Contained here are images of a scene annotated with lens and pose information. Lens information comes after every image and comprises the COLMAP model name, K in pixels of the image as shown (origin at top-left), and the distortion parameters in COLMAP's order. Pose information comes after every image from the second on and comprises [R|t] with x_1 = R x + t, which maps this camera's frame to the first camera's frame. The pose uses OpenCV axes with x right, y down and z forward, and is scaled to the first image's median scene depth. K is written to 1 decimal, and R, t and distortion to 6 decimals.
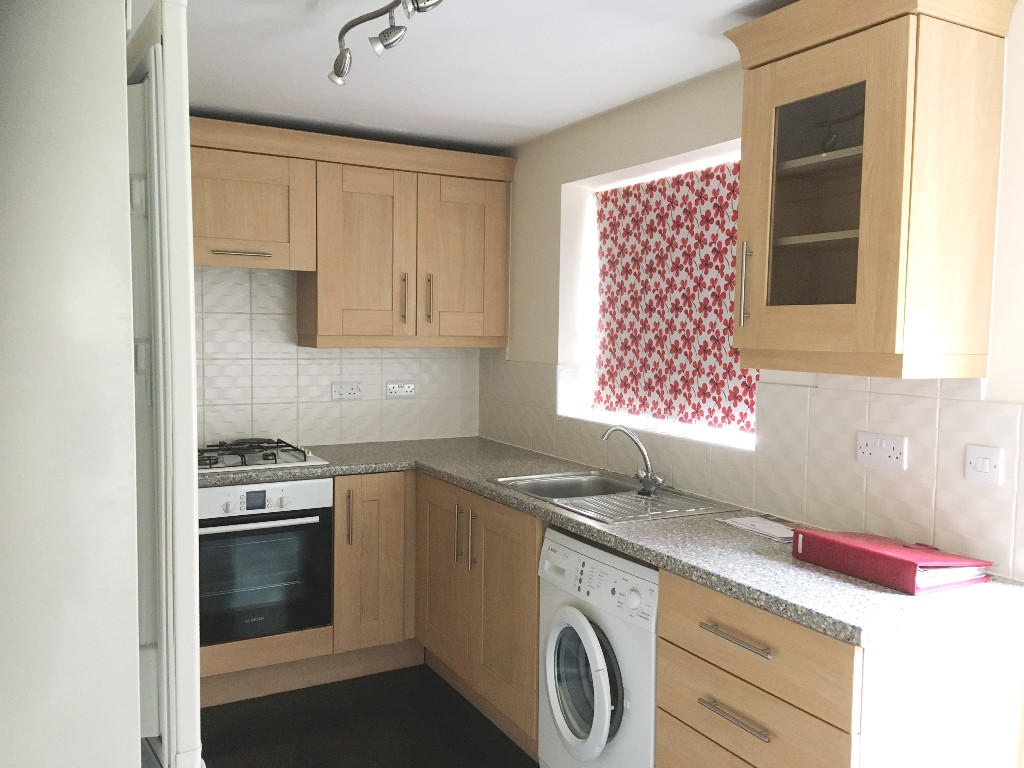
lens RADIAL K [[855.9, 0, 513.8], [0, 855.9, 385.3], [0, 0, 1]] dist [0.055368, -0.074635]
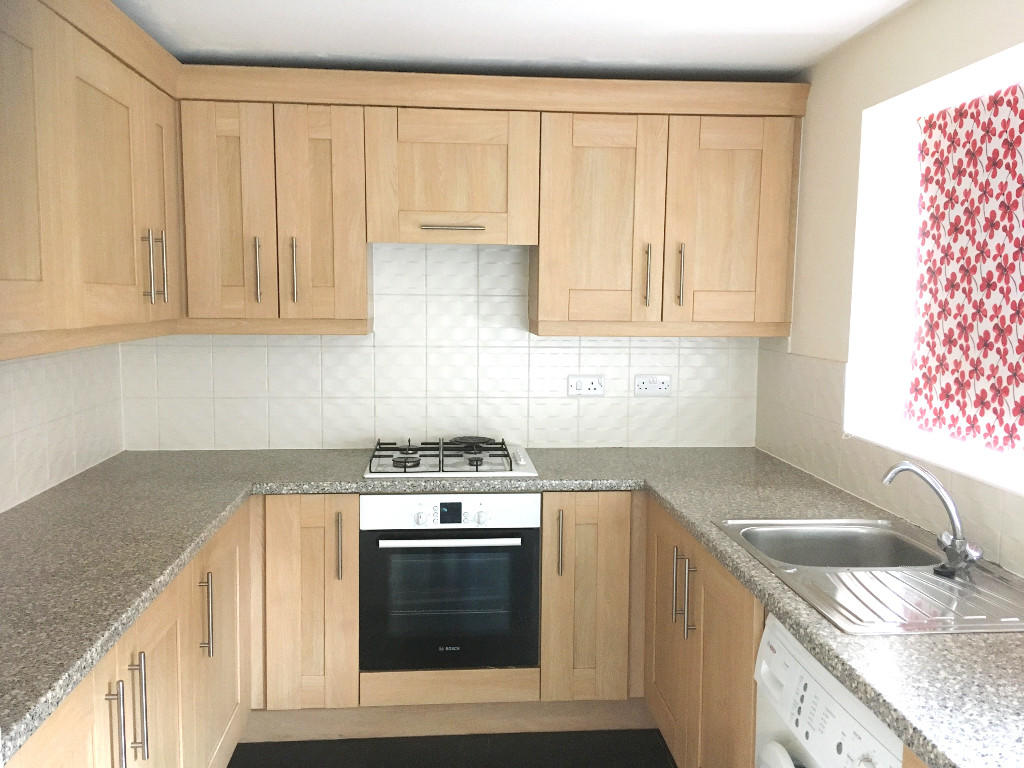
lens RADIAL K [[855.9, 0, 505.9], [0, 855.9, 382.8], [0, 0, 1]] dist [0.055368, -0.074635]
pose [[0.905426, 0.036627, -0.422922, 0.100503], [-0.024415, 0.999115, 0.034258, -0.025732], [0.423802, -0.020692, 0.905518, 0.221172]]
